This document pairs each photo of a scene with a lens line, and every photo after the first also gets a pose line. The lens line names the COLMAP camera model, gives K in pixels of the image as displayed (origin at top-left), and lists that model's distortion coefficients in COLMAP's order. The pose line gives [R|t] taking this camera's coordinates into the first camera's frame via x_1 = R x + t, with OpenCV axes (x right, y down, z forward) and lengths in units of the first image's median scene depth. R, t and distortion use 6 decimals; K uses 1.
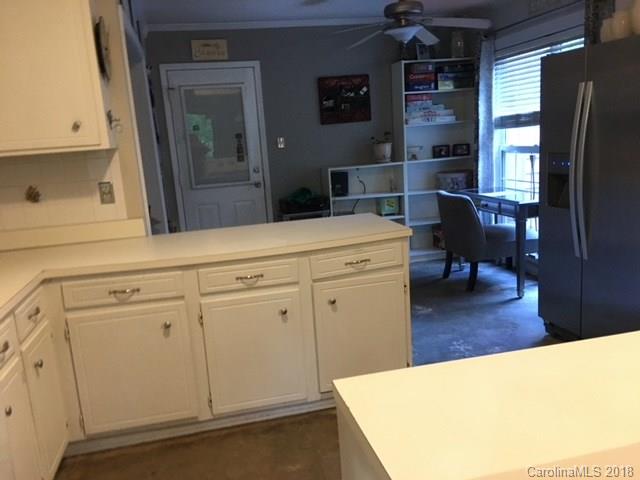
lens RADIAL K [[546.8, 0, 320.0], [0, 546.8, 240.0], [0, 0, 1]] dist [0.003632, 0.001456]
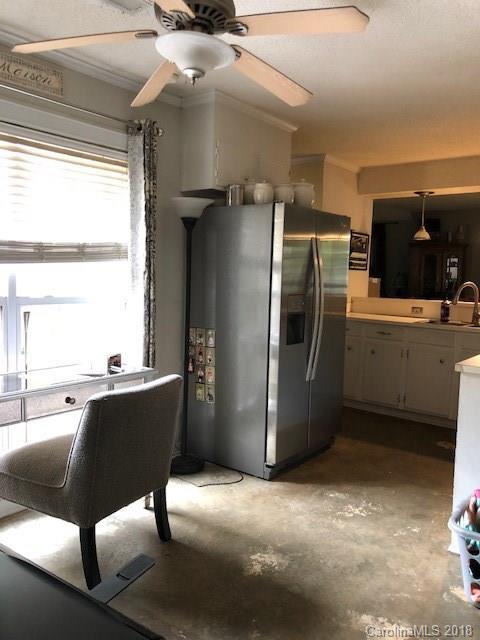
lens RADIAL K [[532.7, 0, 240.0], [0, 532.7, 320.0], [0, 0, 1]] dist [0.050008, 0.002505]
pose [[-0.626005, -0.015377, 0.779667, -0.259468], [0.165803, 0.974321, 0.152342, -0.232189], [-0.761989, 0.224638, -0.607380, 1.395795]]
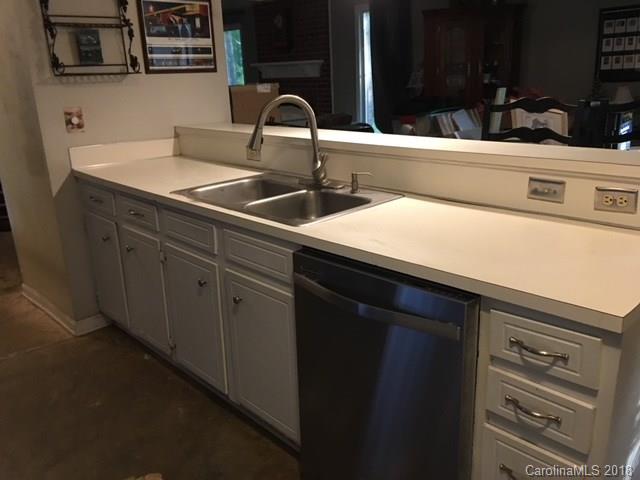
lens RADIAL K [[546.8, 0, 320.0], [0, 546.8, 240.0], [0, 0, 1]] dist [0.003632, 0.001456]
pose [[-0.491406, -0.164344, 0.855284, -0.119046], [0.243277, 0.917044, 0.315986, -0.068135], [-0.836263, 0.363349, -0.410660, 0.470597]]
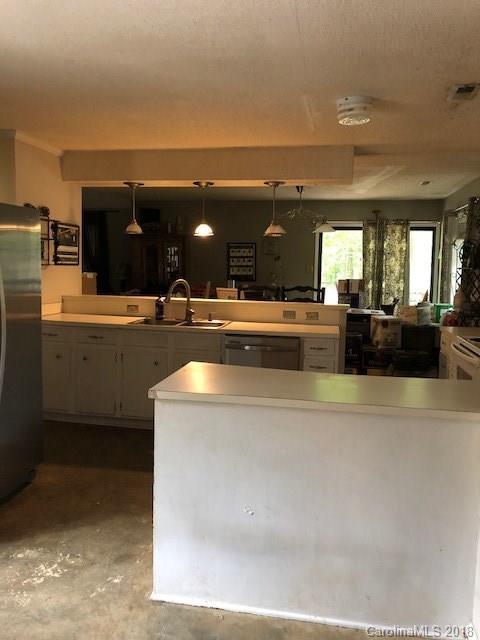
lens RADIAL K [[528.8, 0, 240.0], [0, 528.8, 320.0], [0, 0, 1]] dist [-0.001821, -0.000731]
pose [[-0.914807, 0.006383, 0.403841, -0.228276], [0.117467, 0.960857, 0.250909, -0.235924], [-0.386432, 0.276971, -0.879749, 1.244730]]
